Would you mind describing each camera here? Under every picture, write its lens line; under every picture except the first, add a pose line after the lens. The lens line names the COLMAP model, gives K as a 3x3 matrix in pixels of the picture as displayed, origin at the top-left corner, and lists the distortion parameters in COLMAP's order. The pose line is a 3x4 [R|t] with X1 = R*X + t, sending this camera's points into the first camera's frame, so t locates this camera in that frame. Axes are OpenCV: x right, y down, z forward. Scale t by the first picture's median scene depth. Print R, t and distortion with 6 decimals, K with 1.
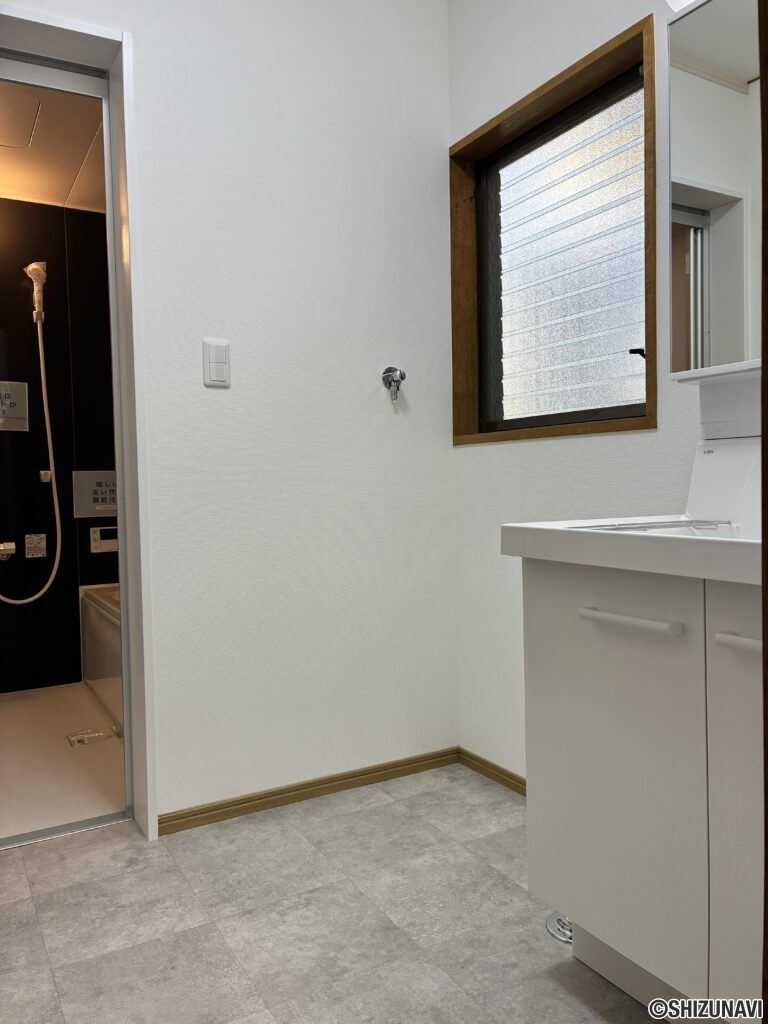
lens RADIAL K [[776.6, 0, 381.0], [0, 776.6, 510.1], [0, 0, 1]] dist [0.080175, -0.094157]
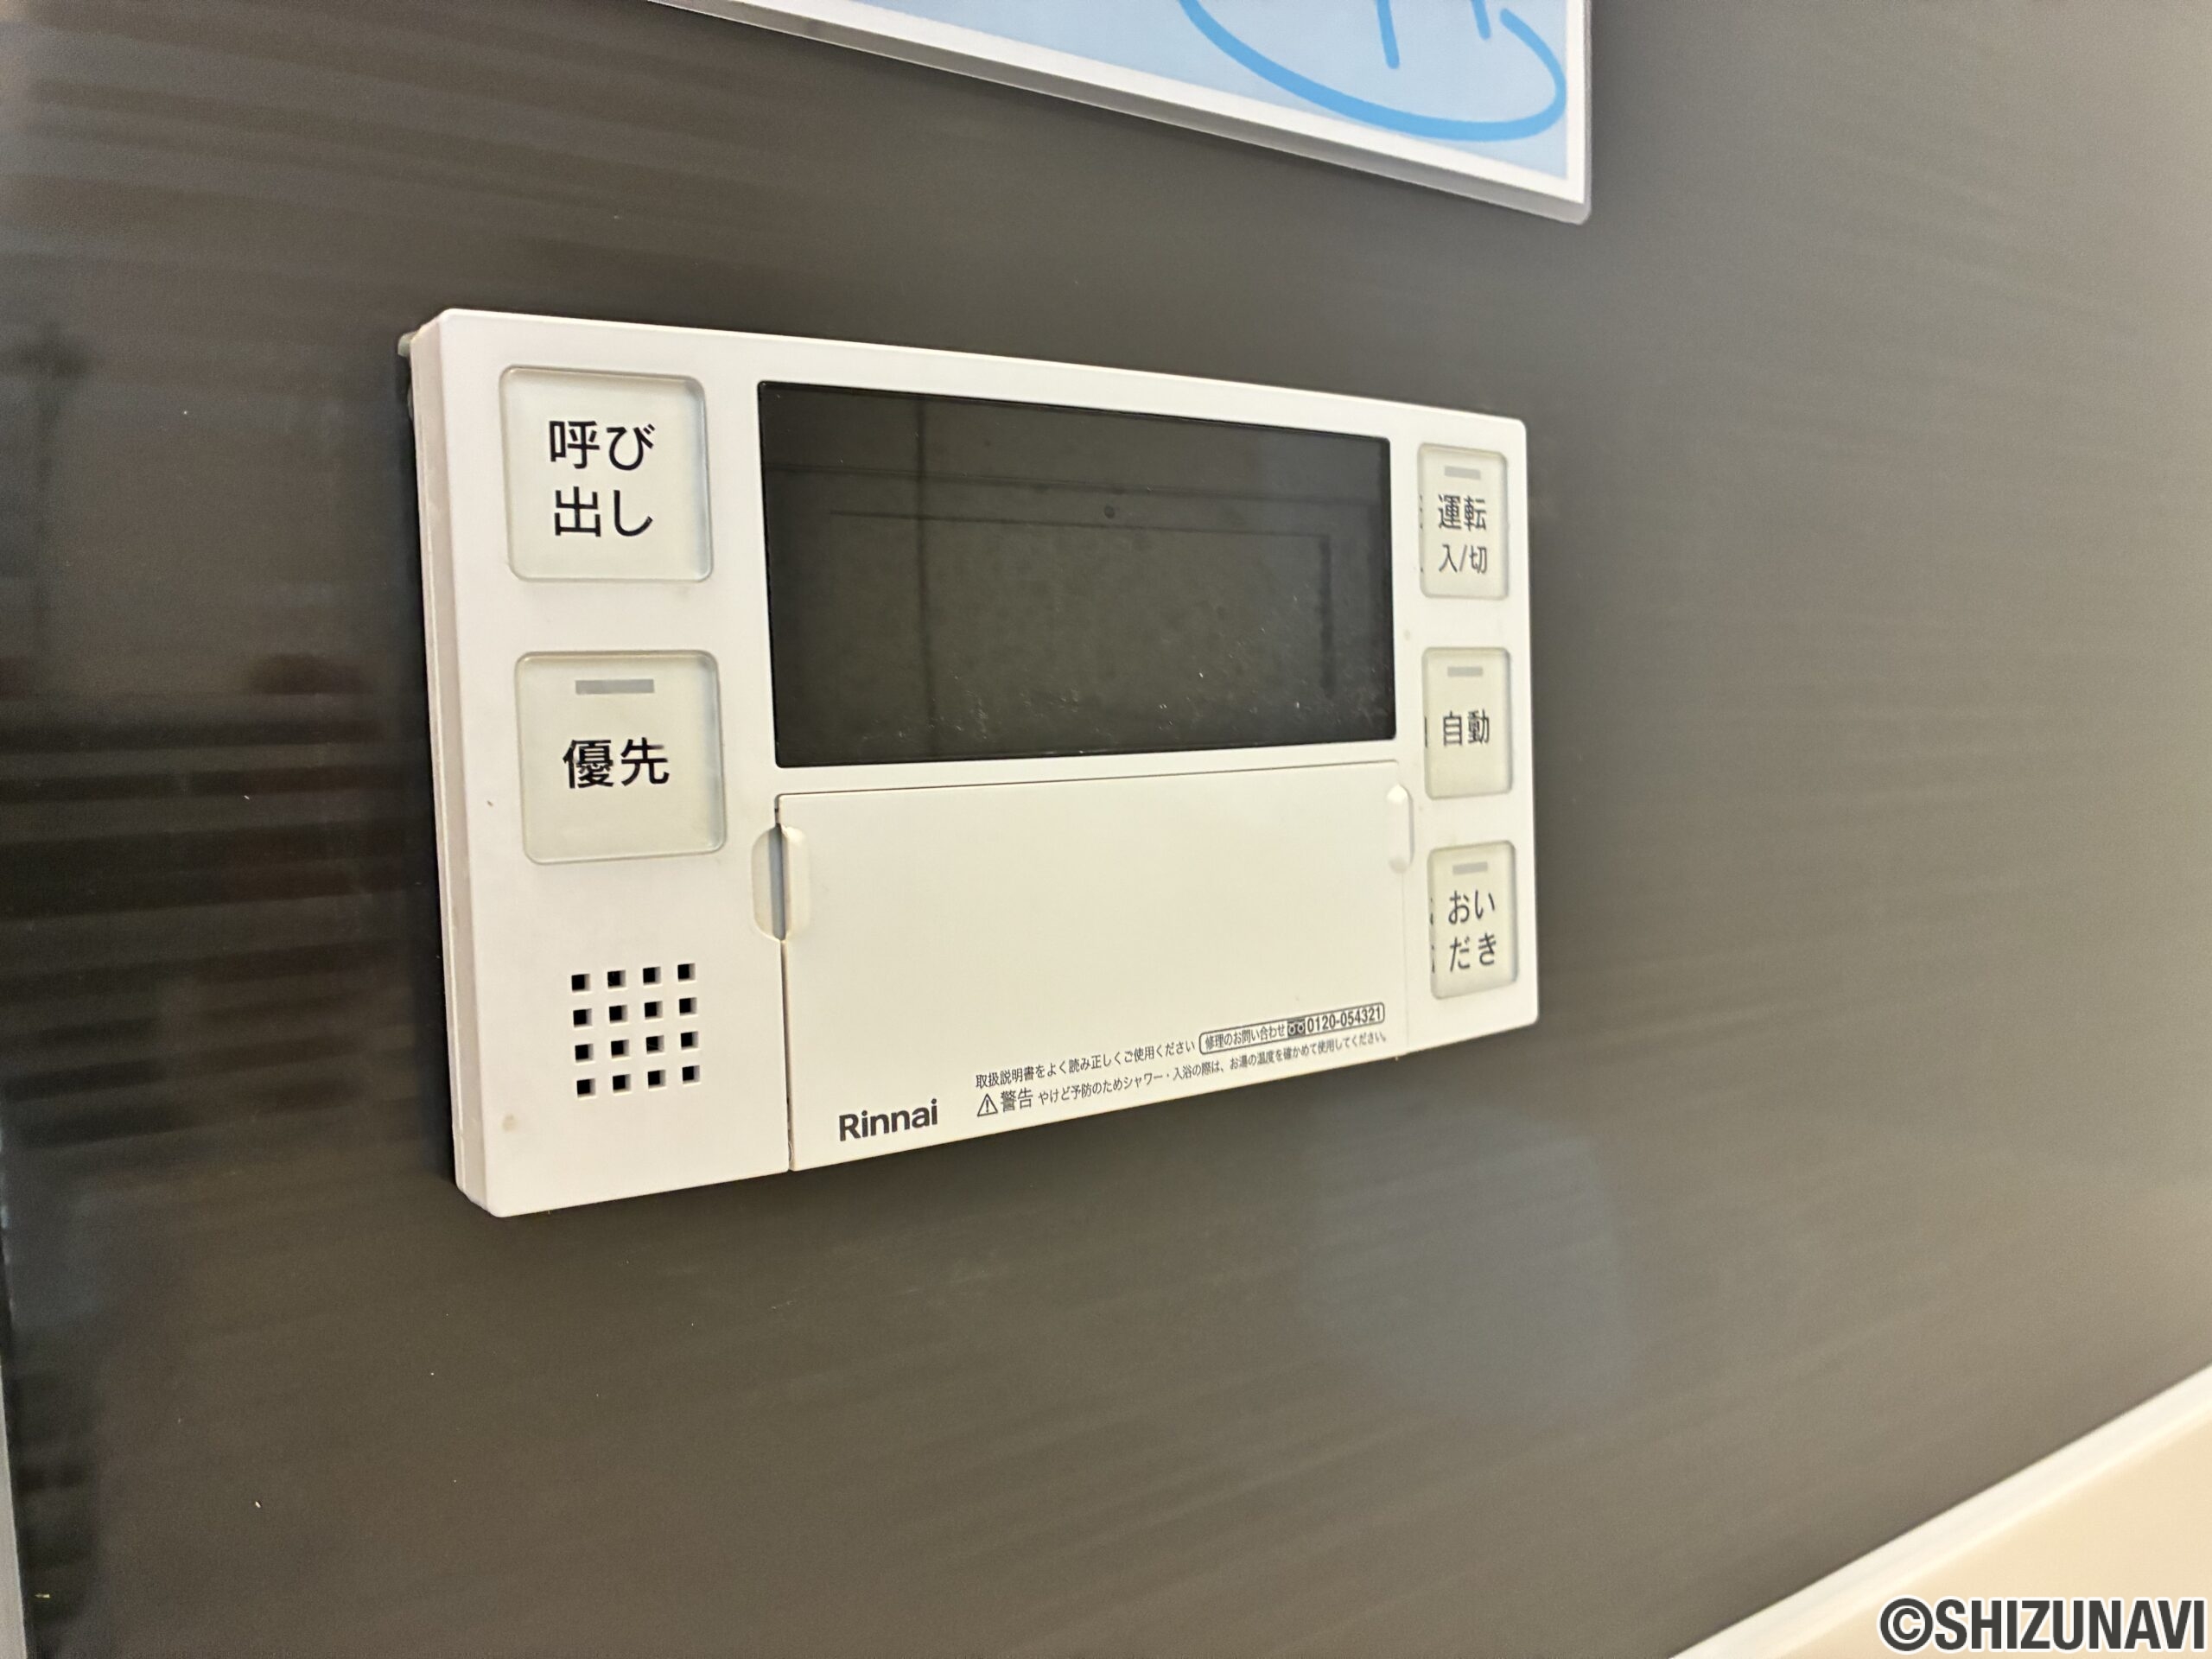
lens RADIAL K [[1677.5, 0, 1110.0], [0, 1677.5, 819.5], [0, 0, 1]] dist [0.080175, -0.094157]
pose [[0.995029, 0.003134, 0.099541, -0.360403], [-0.007577, 0.998990, 0.044280, 0.038346], [-0.099302, -0.044814, 0.994048, 0.957957]]
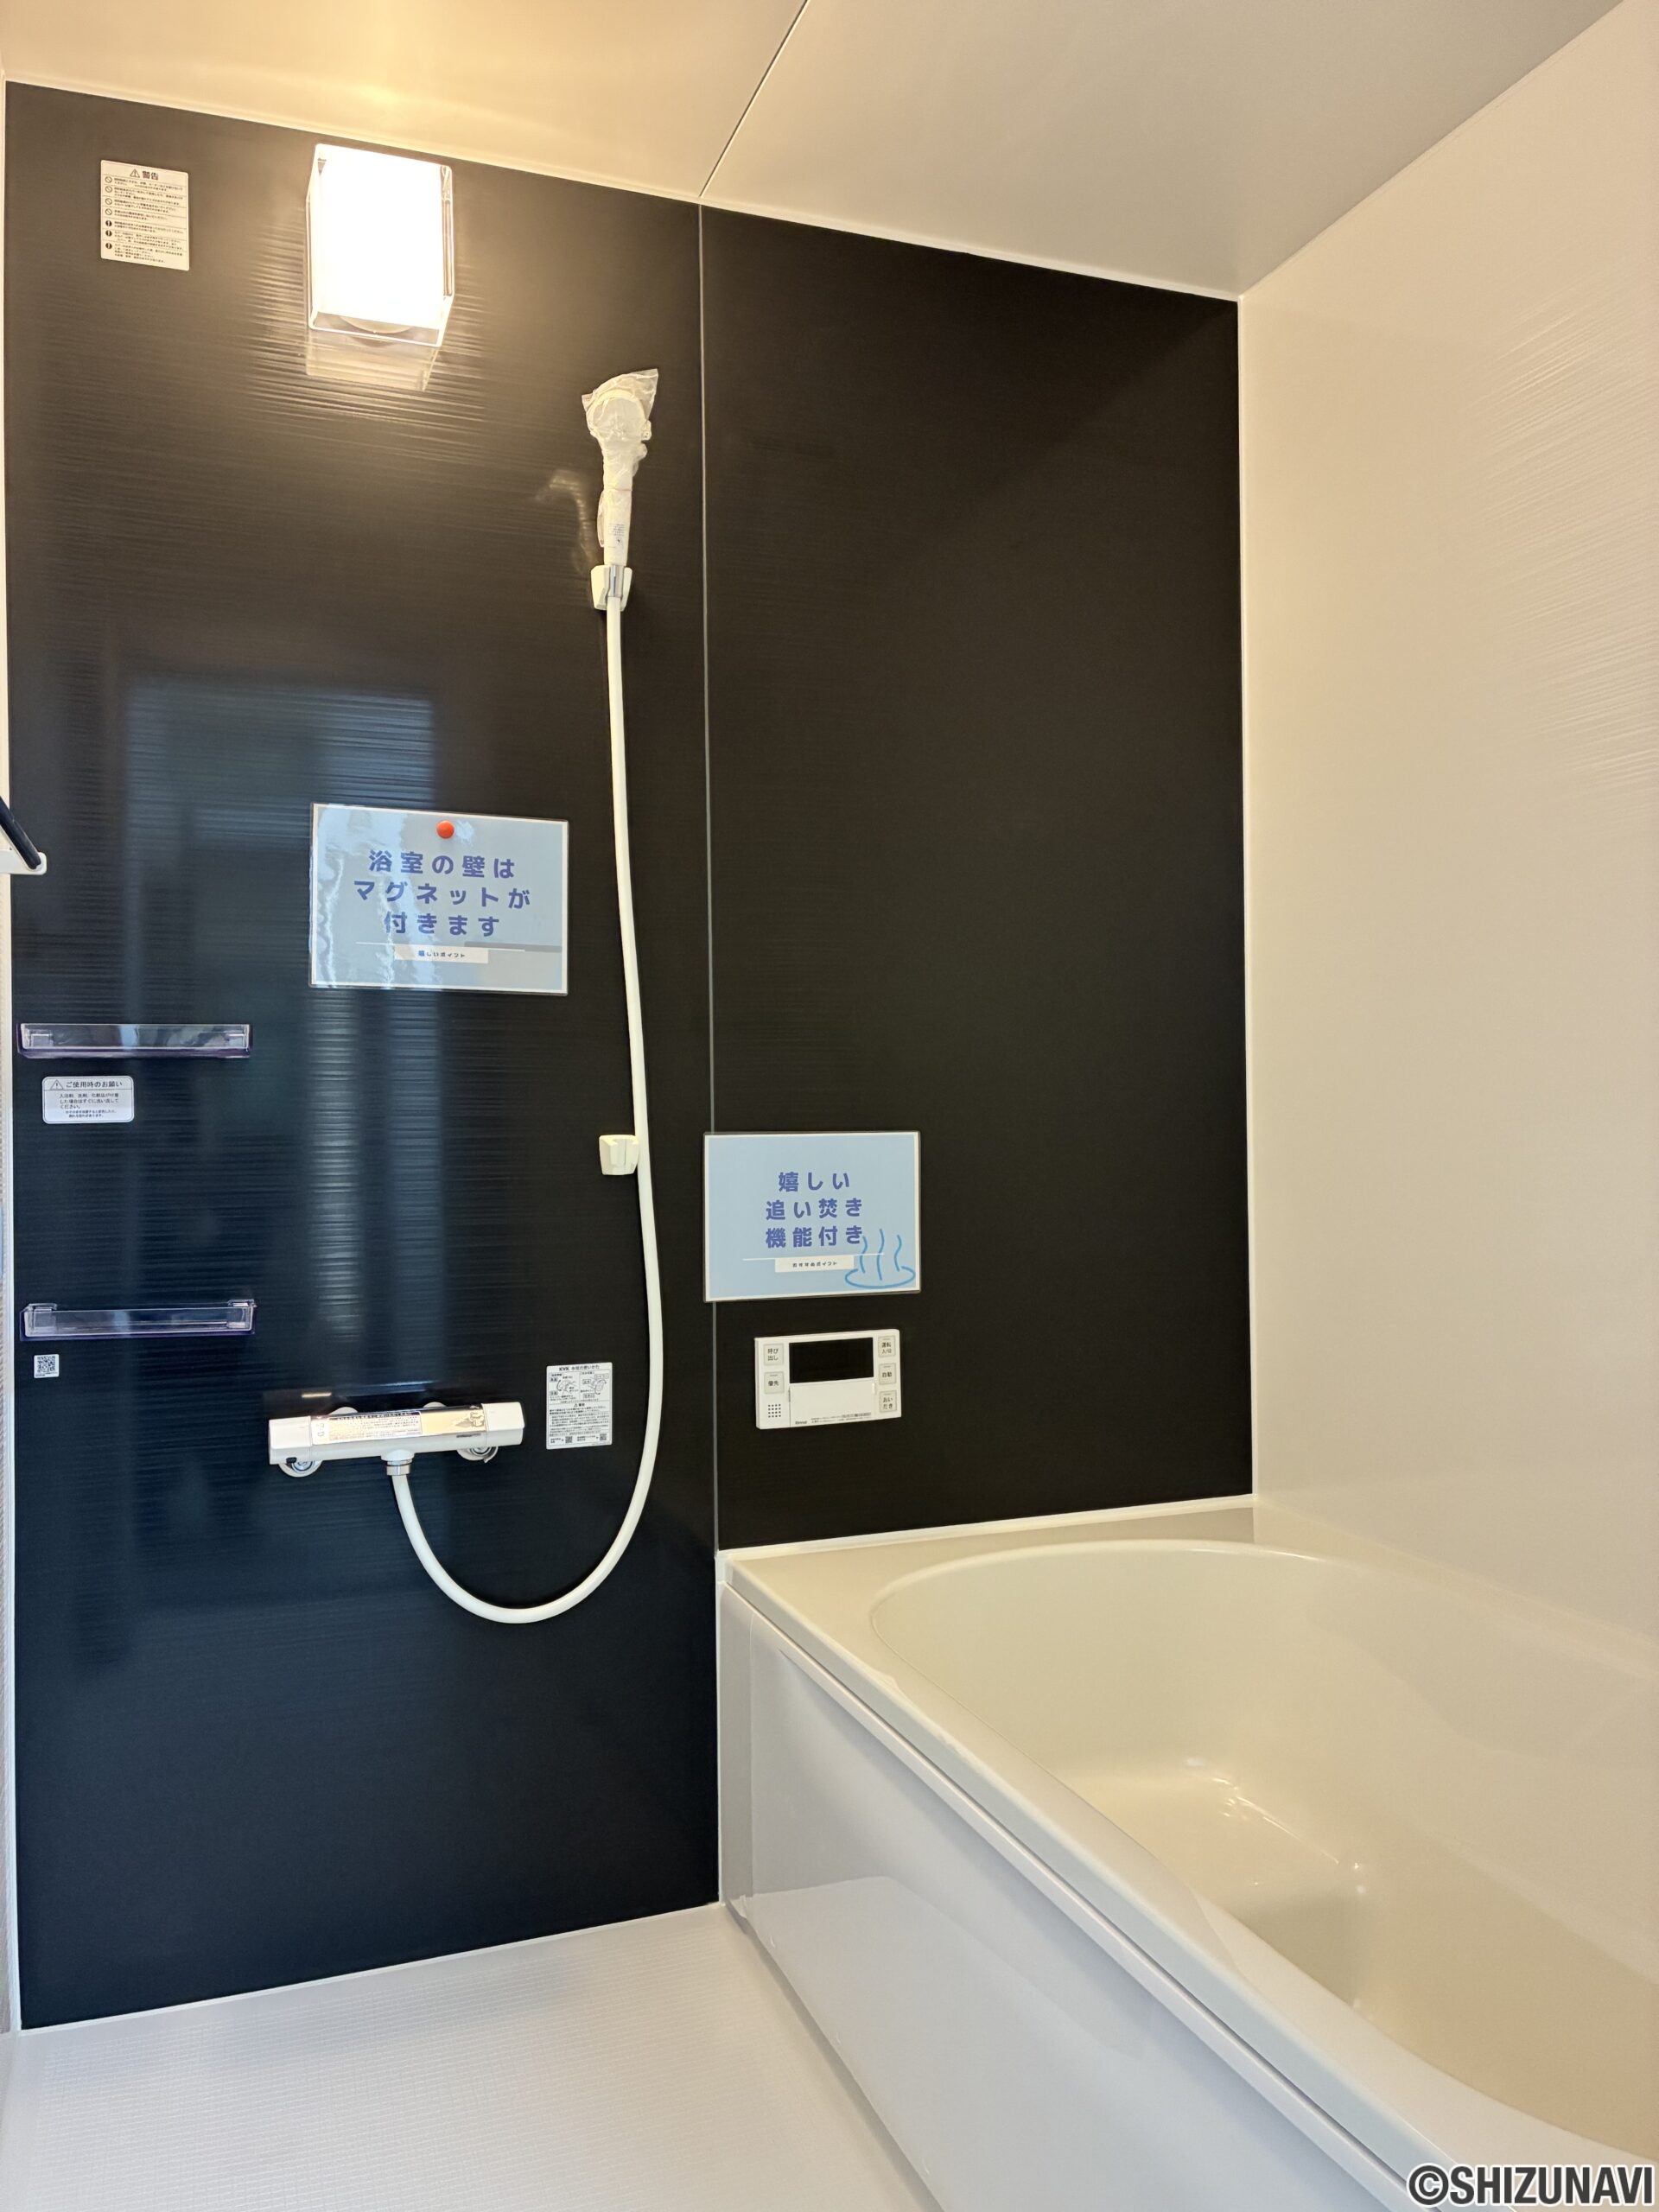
lens RADIAL K [[1702.2, 0, 829.5], [0, 1702.2, 1079.0], [0, 0, 1]] dist [0.051349, -0.101606]
pose [[0.987634, 0.011625, -0.156343, -0.257154], [-0.017336, 0.999229, -0.035214, -0.049517], [0.155814, 0.037489, 0.987075, 0.411809]]
